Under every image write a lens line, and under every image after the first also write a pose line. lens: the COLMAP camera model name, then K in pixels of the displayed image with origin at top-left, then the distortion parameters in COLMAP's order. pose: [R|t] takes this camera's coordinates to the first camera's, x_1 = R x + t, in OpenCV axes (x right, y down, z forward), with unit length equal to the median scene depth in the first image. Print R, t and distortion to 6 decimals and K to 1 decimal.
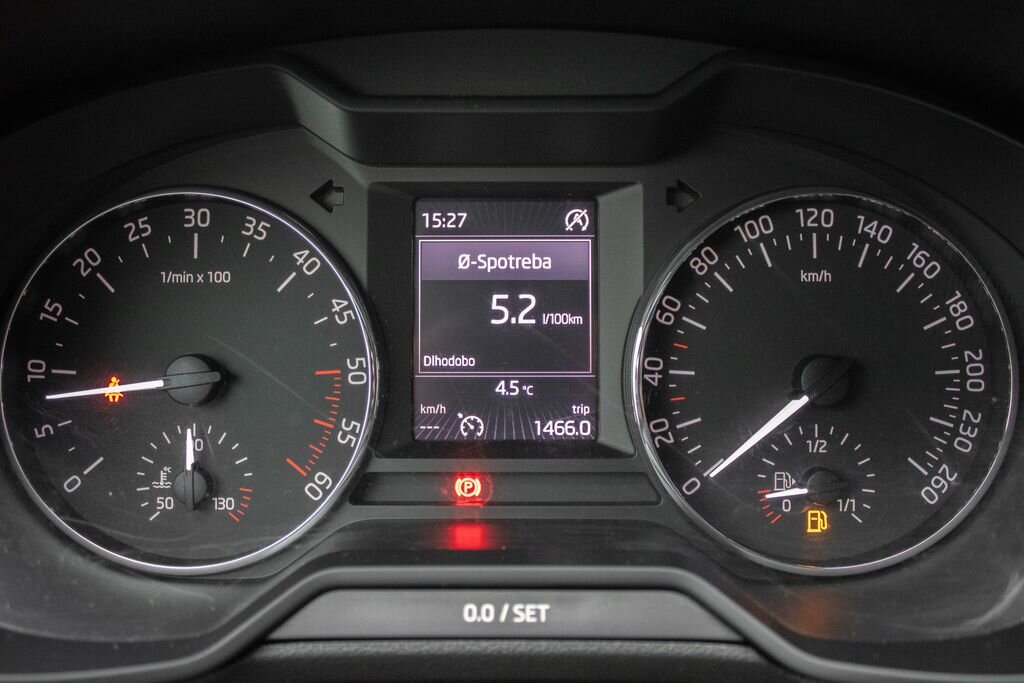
lens RADIAL K [[1158.4, 0, 509.8], [0, 1158.4, 341.7], [0, 0, 1]] dist [-0.129625, 0.000000]
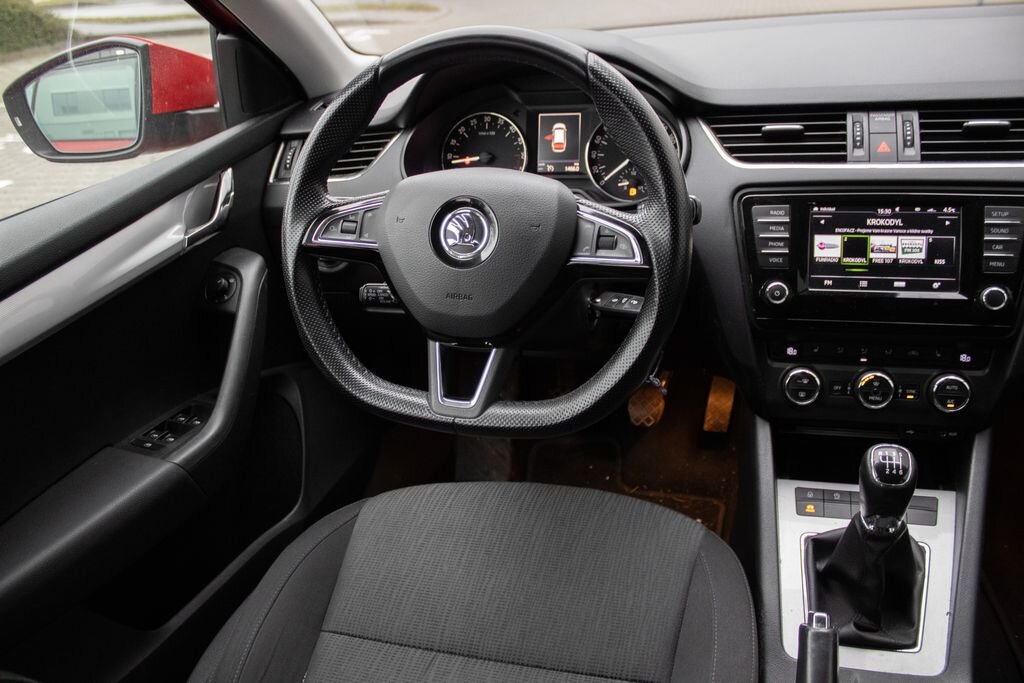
lens RADIAL K [[870.3, 0, 496.7], [0, 870.3, 338.8], [0, 0, 1]] dist [-0.160146, 0.128834]
pose [[0.952183, 0.049002, -0.301572, 0.750131], [-0.013922, 0.992988, 0.117390, 0.319766], [0.305210, -0.107578, 0.946189, -2.057889]]
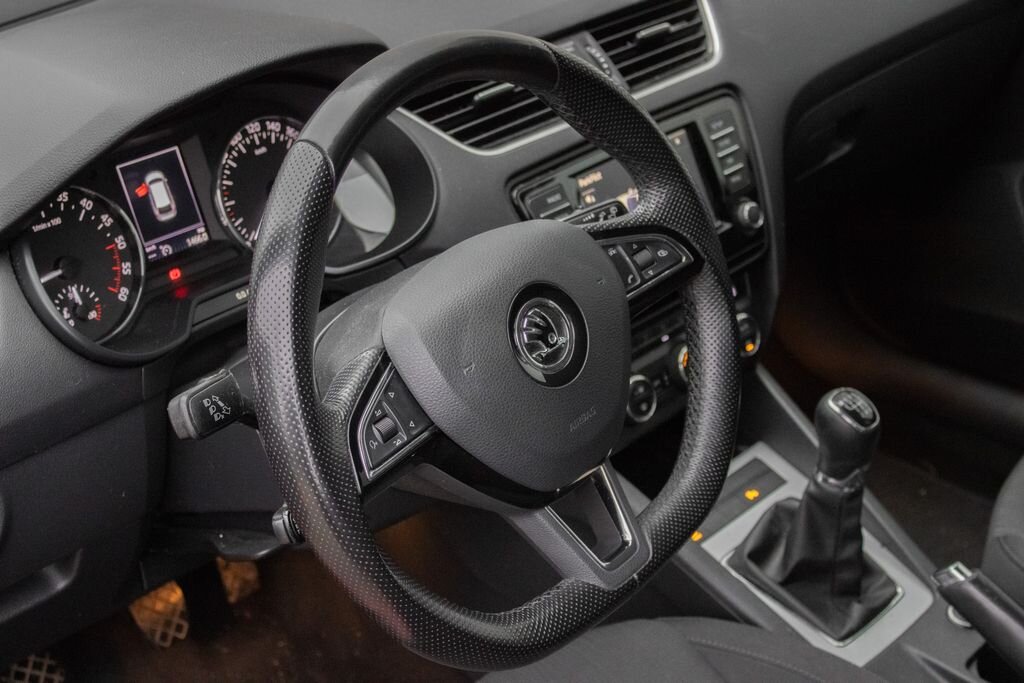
lens RADIAL K [[1680.2, 0, 514.6], [0, 1680.2, 340.5], [0, 0, 1]] dist [0.033366, 0.000000]
pose [[0.672976, -0.340761, 0.656494, -1.907404], [0.271357, 0.939414, 0.209445, -0.286664], [-0.688091, 0.037193, 0.724671, -2.019031]]
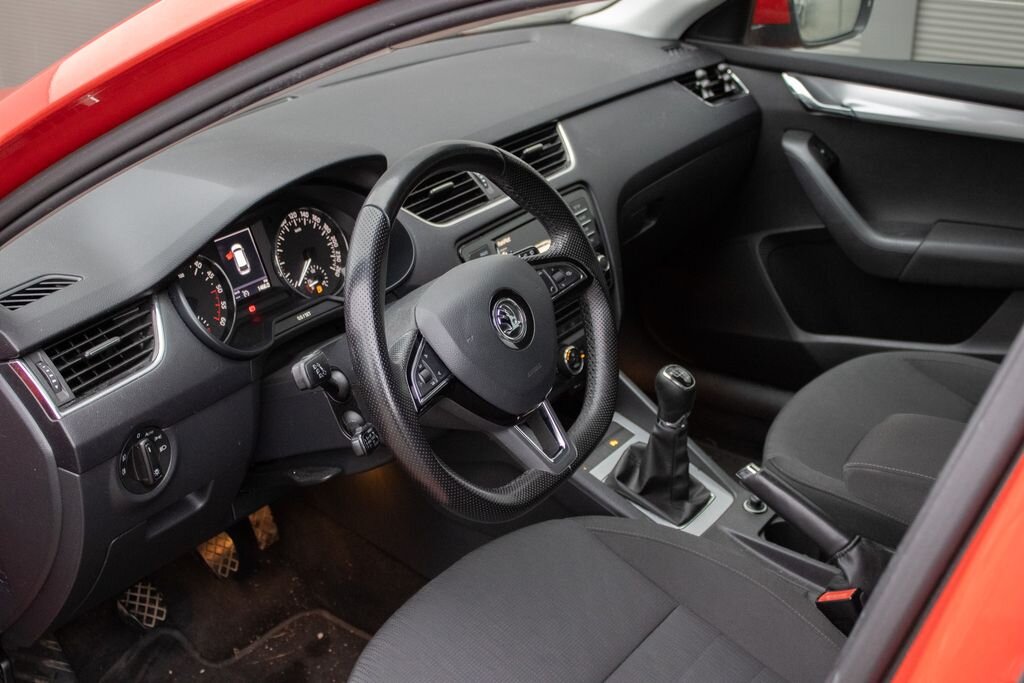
lens RADIAL K [[1307.9, 0, 511.8], [0, 1307.9, 339.7], [0, 0, 1]] dist [-0.023022, 0.000000]
pose [[0.568679, -0.332237, 0.752477, -2.779014], [0.301892, 0.935262, 0.184788, -0.309038], [-0.765157, 0.122082, 0.632164, -2.308277]]
